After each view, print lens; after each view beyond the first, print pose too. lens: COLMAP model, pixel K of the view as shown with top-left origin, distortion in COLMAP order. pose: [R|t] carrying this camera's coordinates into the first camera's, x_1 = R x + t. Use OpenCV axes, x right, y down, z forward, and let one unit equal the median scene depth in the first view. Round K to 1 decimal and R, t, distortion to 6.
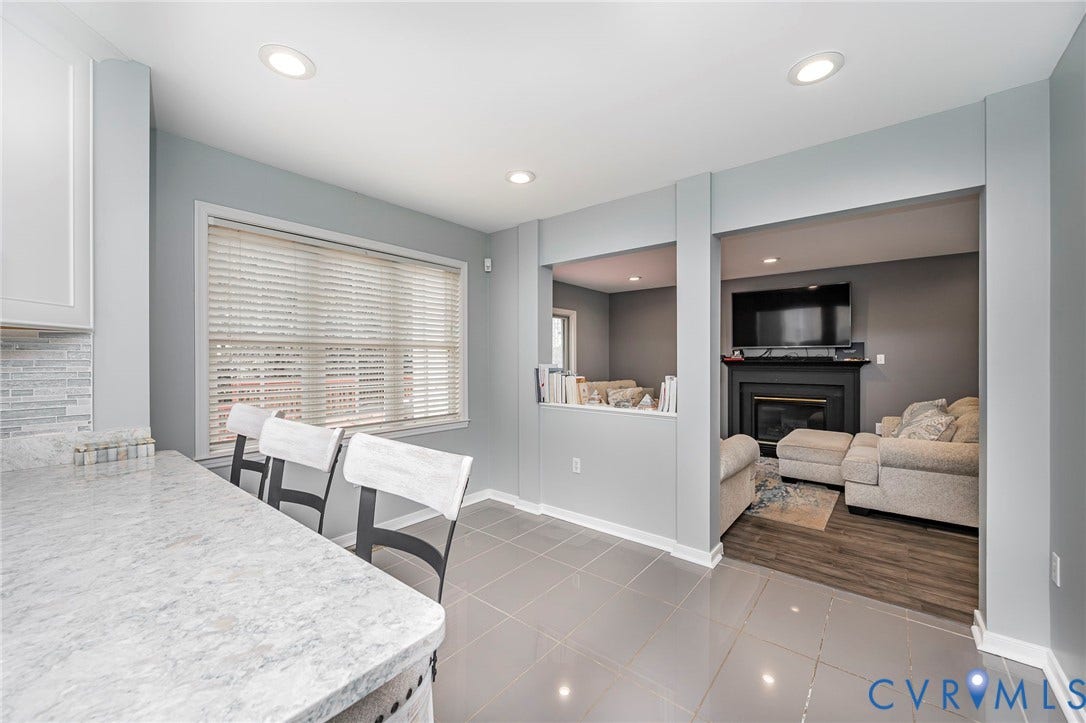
lens RADIAL K [[425.1, 0, 547.9], [0, 425.1, 361.2], [0, 0, 1]] dist [0.003029, 0.000254]
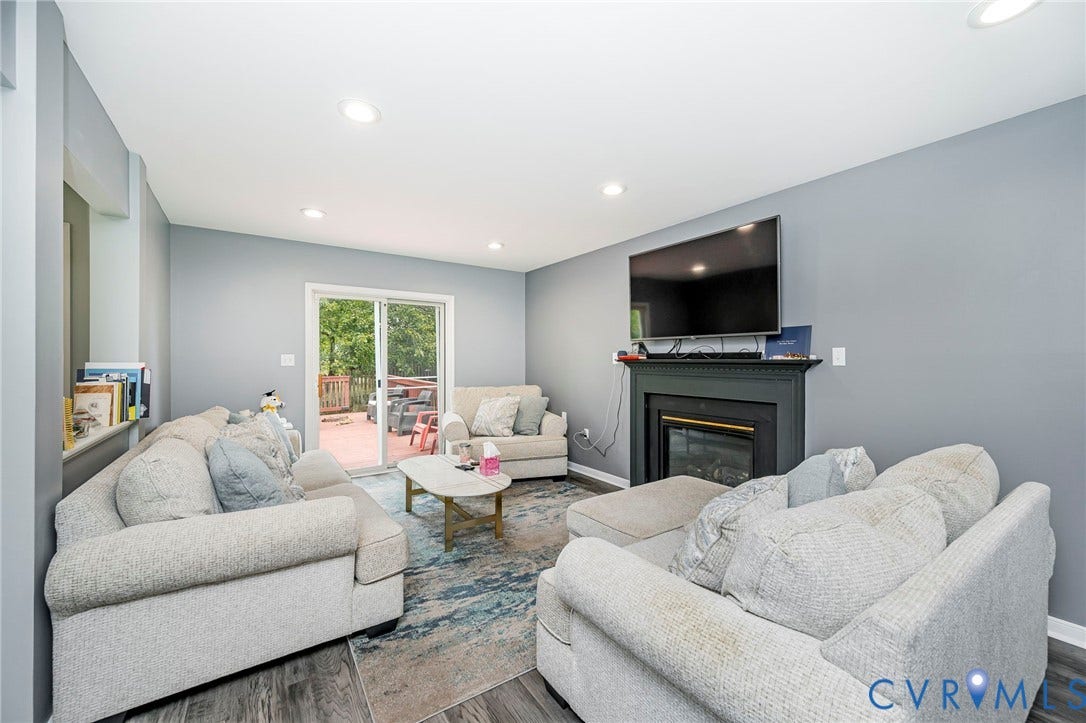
lens RADIAL K [[425.1, 0, 544.9], [0, 425.1, 359.4], [0, 0, 1]] dist [0.003029, 0.000254]
pose [[0.958538, 0.002222, -0.284957, 0.547660], [-0.003203, 0.999990, -0.002979, 0.001447], [0.284948, 0.003768, 0.958536, 0.365348]]
